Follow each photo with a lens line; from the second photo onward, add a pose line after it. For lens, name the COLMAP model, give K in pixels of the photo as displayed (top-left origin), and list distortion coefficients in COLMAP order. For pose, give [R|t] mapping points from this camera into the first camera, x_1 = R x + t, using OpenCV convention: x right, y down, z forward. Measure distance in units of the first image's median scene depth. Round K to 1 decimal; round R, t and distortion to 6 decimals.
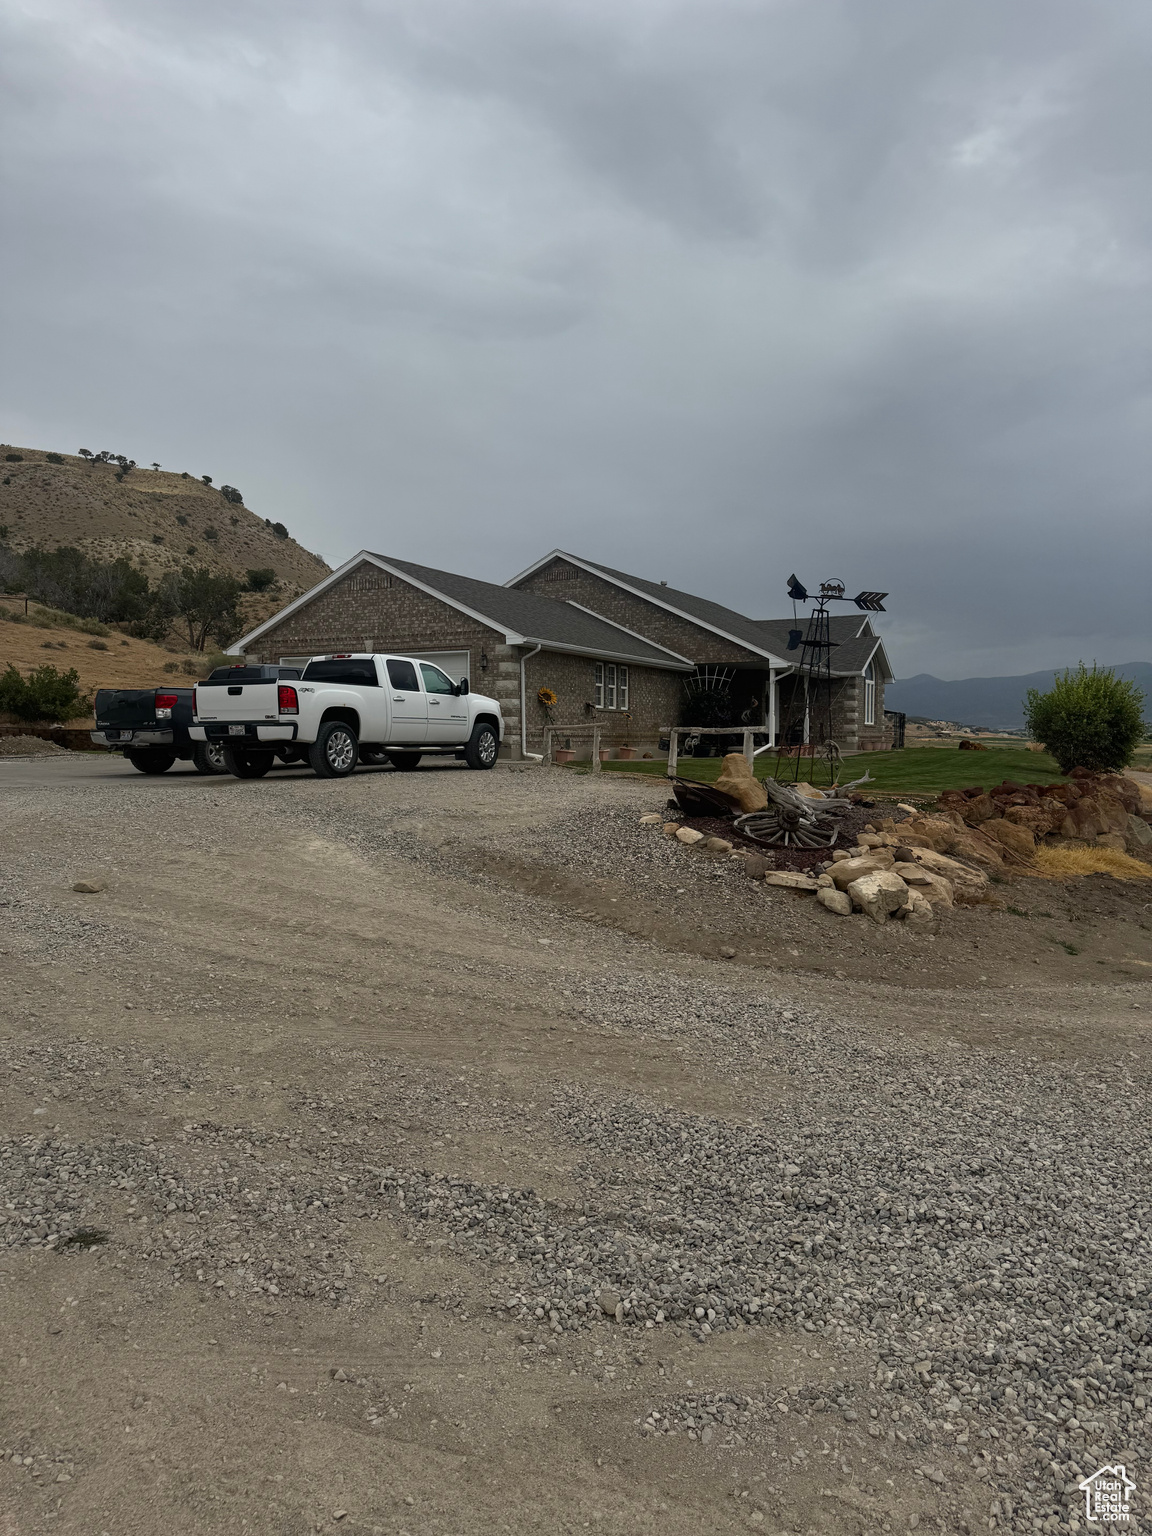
lens RADIAL K [[1082.5, 0, 574.0], [0, 1082.5, 778.0], [0, 0, 1]] dist [0.157284, -0.308609]
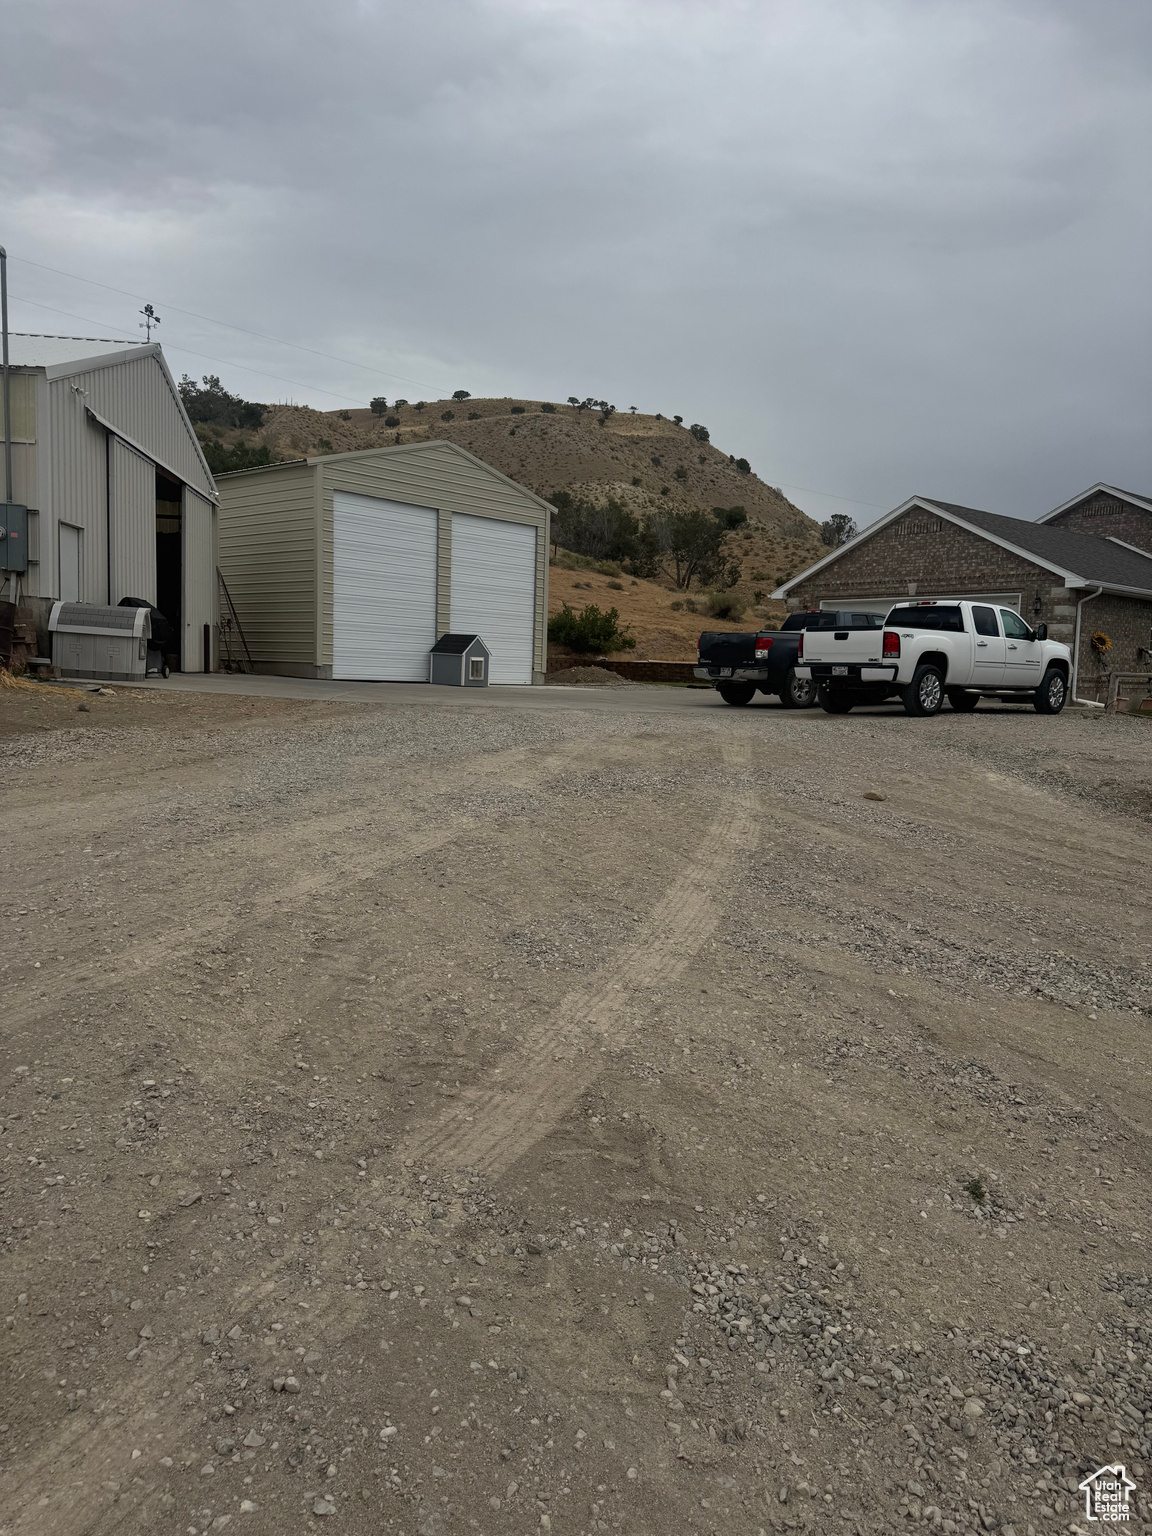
lens RADIAL K [[1082.1, 0, 573.2], [0, 1082.1, 793.1], [0, 0, 1]] dist [0.077295, -0.124712]
pose [[0.921490, 0.074361, -0.381217, -0.070185], [-0.046196, 0.995518, 0.082522, 0.001210], [0.385644, -0.058432, 0.920795, -0.083481]]
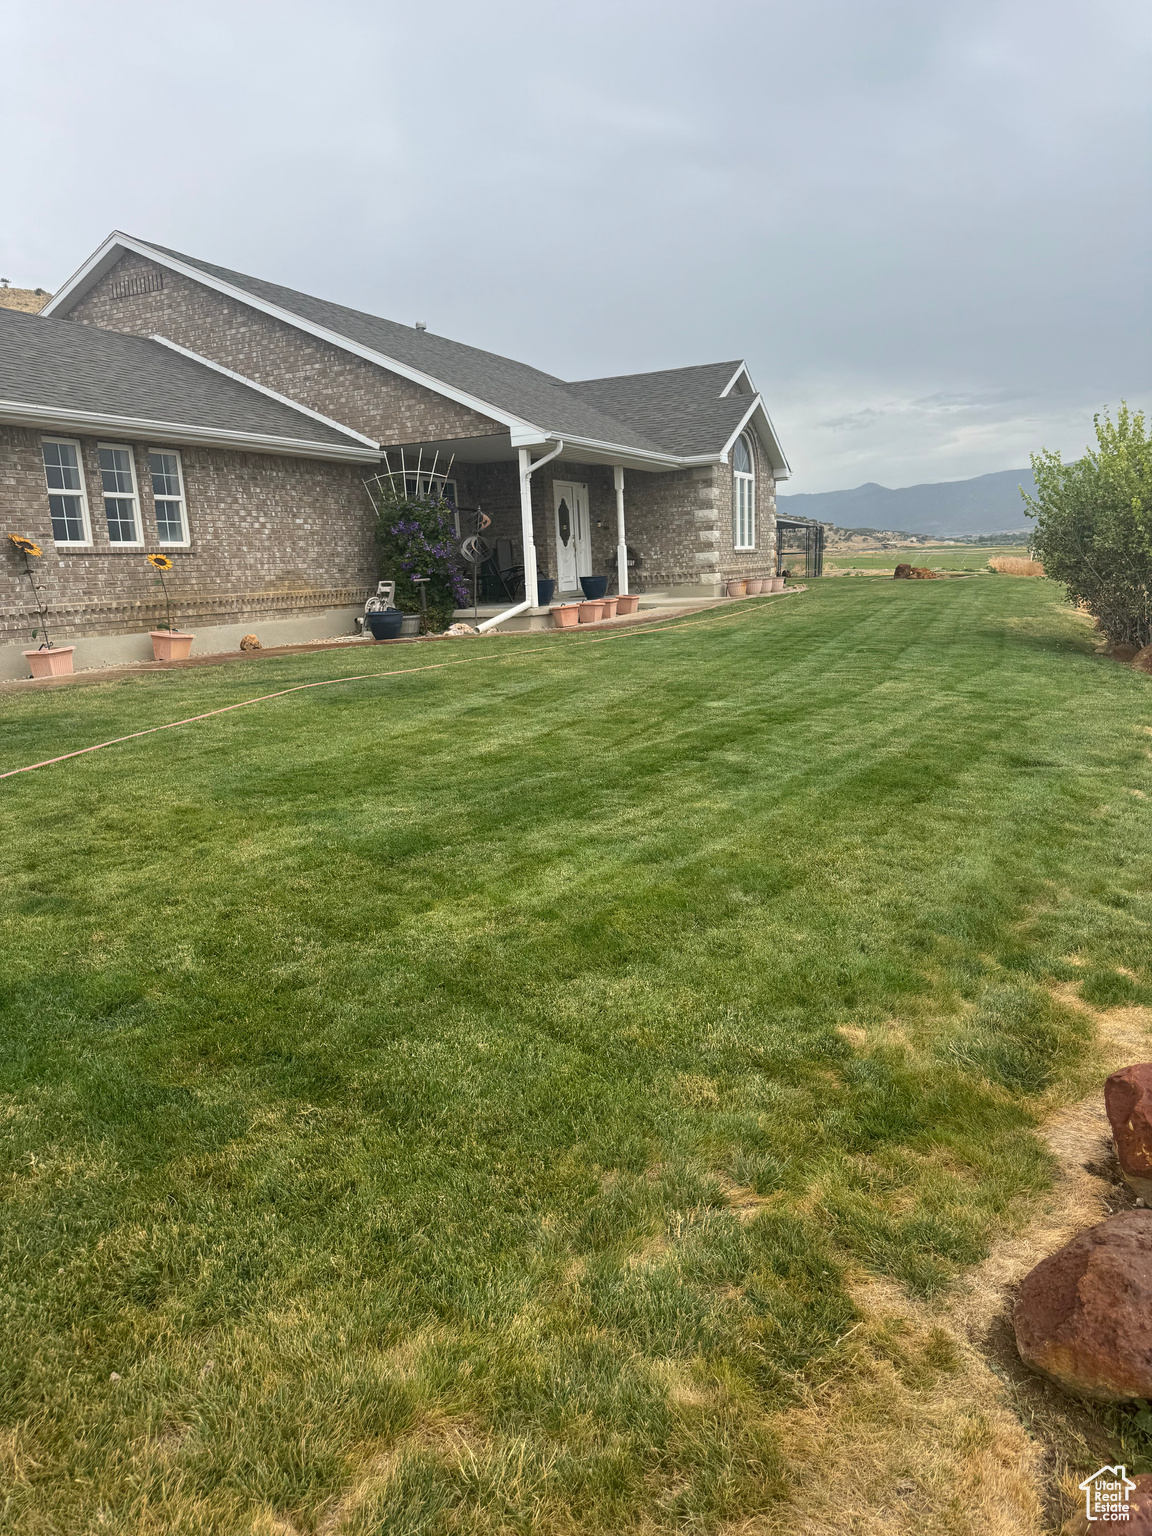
lens RADIAL K [[1082.5, 0, 574.0], [0, 1082.5, 778.0], [0, 0, 1]] dist [0.157284, -0.308609]
pose [[0.997457, -0.059810, 0.038769, 0.208266], [0.053188, 0.986677, 0.153750, -0.031846], [-0.047448, -0.151296, 0.987349, 0.562673]]
